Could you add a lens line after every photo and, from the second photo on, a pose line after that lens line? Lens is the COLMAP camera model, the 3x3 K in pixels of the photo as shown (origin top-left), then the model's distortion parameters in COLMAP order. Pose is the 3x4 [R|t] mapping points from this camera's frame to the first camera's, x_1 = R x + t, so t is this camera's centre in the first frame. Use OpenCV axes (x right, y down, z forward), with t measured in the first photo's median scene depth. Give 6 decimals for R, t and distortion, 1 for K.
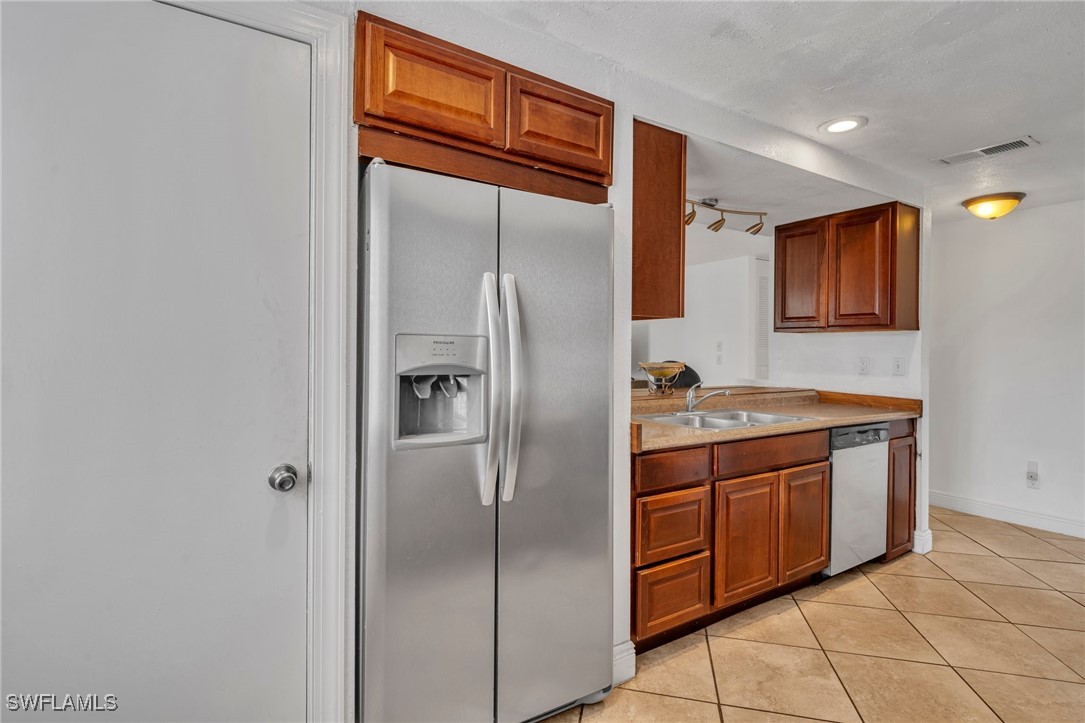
lens RADIAL K [[529.7, 0, 544.3], [0, 529.7, 350.8], [0, 0, 1]] dist [-0.000150, -0.000361]
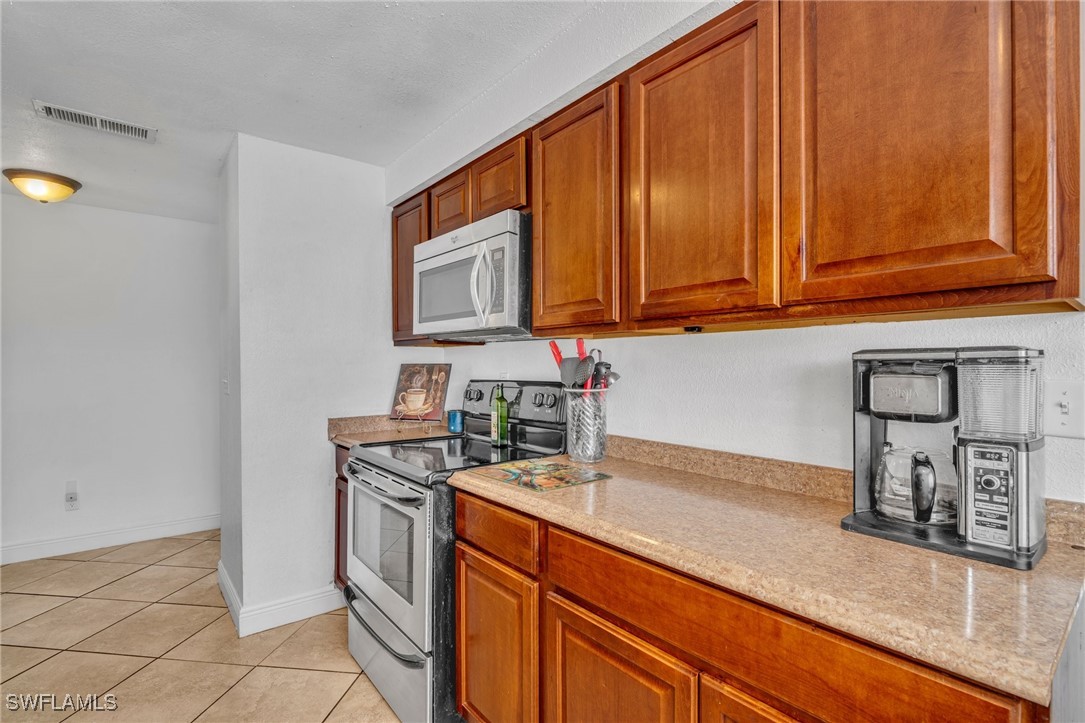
lens RADIAL K [[510.3, 0, 545.2], [0, 510.3, 367.4], [0, 0, 1]] dist [-0.001741, -0.001473]
pose [[-0.105799, -0.015127, 0.994273, -0.047720], [-0.000401, 0.999885, 0.015170, -0.001410], [-0.994388, 0.001206, -0.105792, 0.368083]]
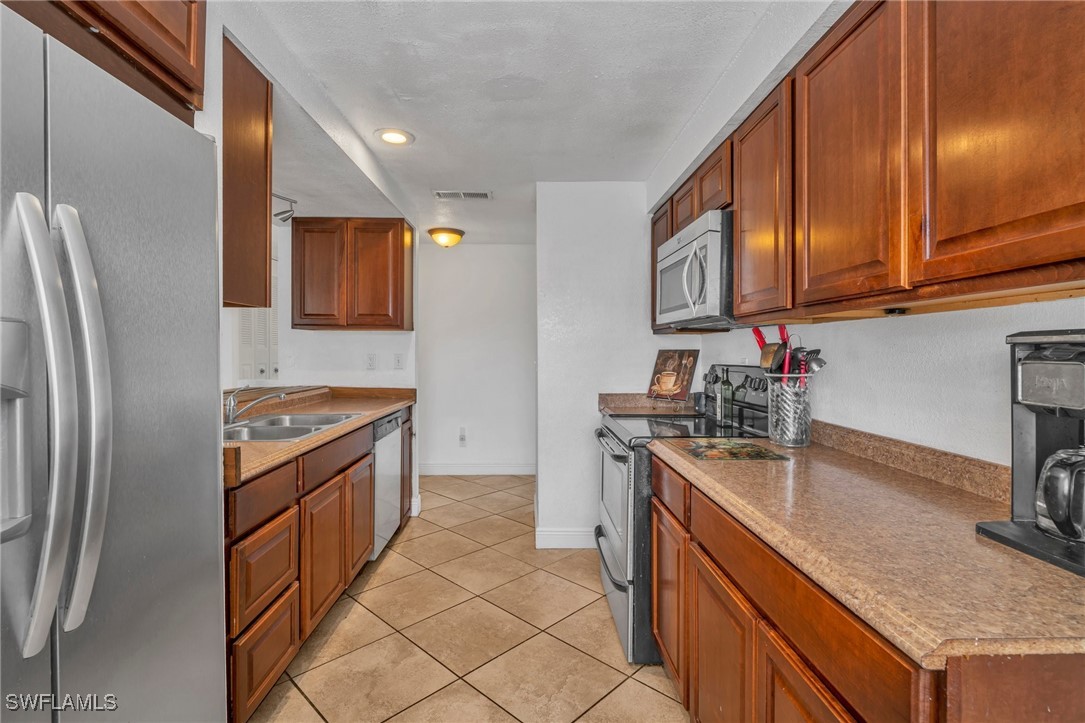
lens RADIAL K [[509.1, 0, 540.5], [0, 509.1, 355.4], [0, 0, 1]] dist [-0.003190, -0.001015]
pose [[0.522414, -0.016229, 0.852537, -0.136653], [0.004321, 0.999856, 0.016386, -0.000378], [-0.852681, -0.004877, 0.522409, 0.174641]]
